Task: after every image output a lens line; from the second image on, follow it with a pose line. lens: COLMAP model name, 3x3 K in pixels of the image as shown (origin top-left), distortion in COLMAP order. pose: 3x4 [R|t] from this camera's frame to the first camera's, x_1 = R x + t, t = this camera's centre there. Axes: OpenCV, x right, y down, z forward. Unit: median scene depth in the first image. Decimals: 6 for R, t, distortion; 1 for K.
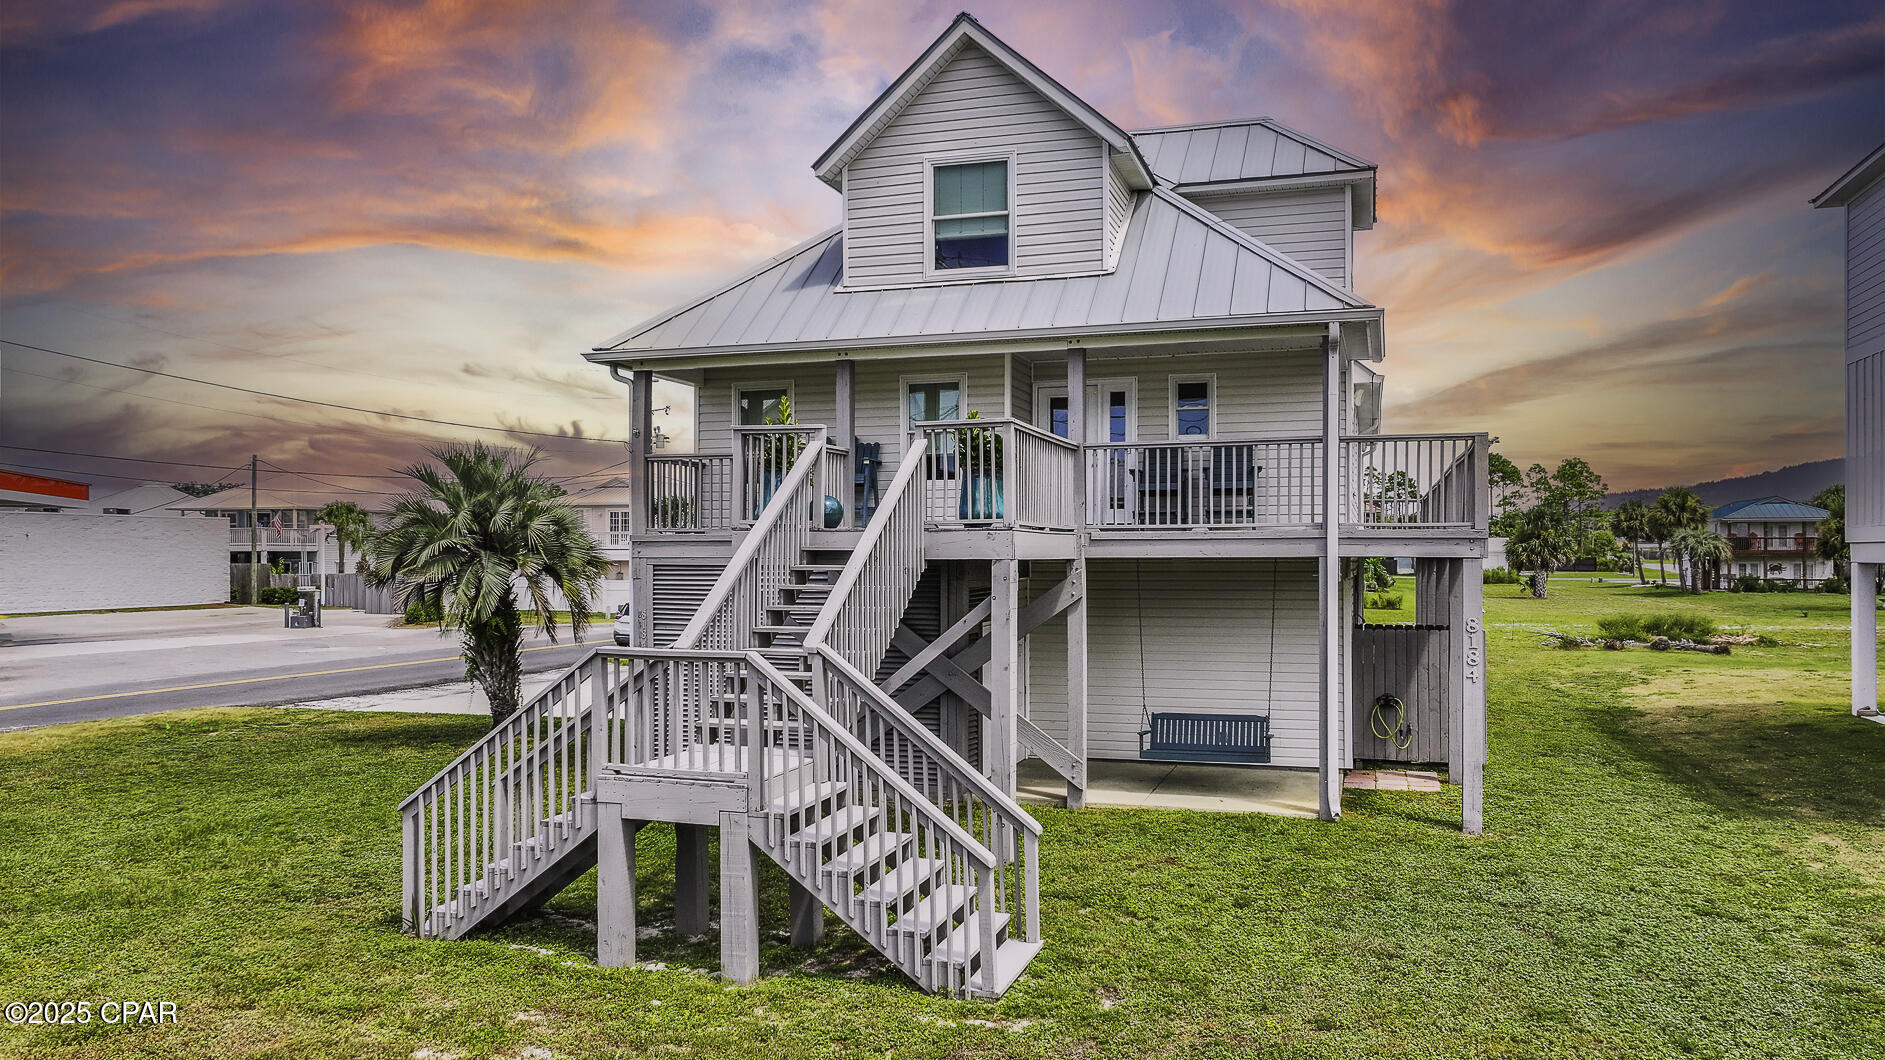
lens RADIAL K [[1257.6, 0, 943.4], [0, 1257.6, 540.2], [0, 0, 1]] dist [0.004877, 0.007824]
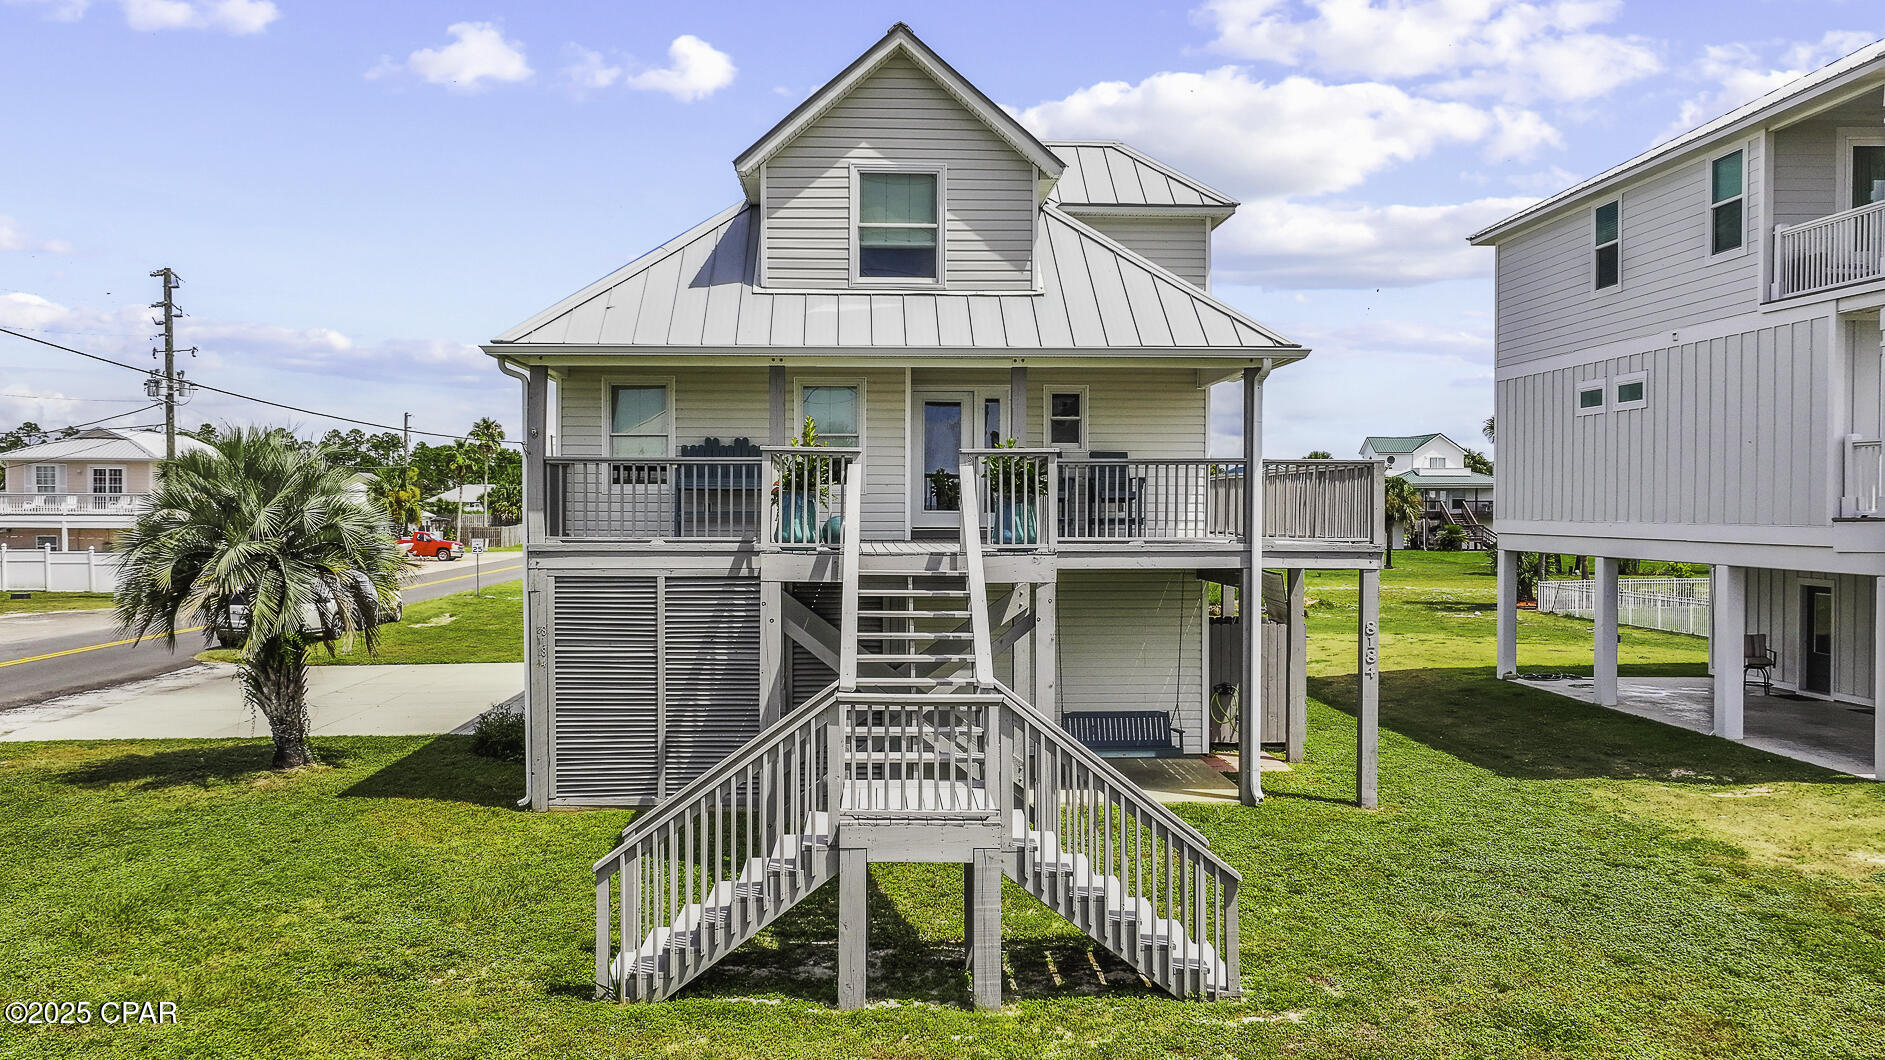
lens RADIAL K [[1323.4, 0, 949.1], [0, 1323.4, 529.2], [0, 0, 1]] dist [0.001666, 0.008746]
pose [[0.947883, -0.000938, 0.318617, -0.278424], [-0.004876, 0.999836, 0.017450, -0.035315], [-0.318581, -0.018094, 0.947723, -0.016064]]
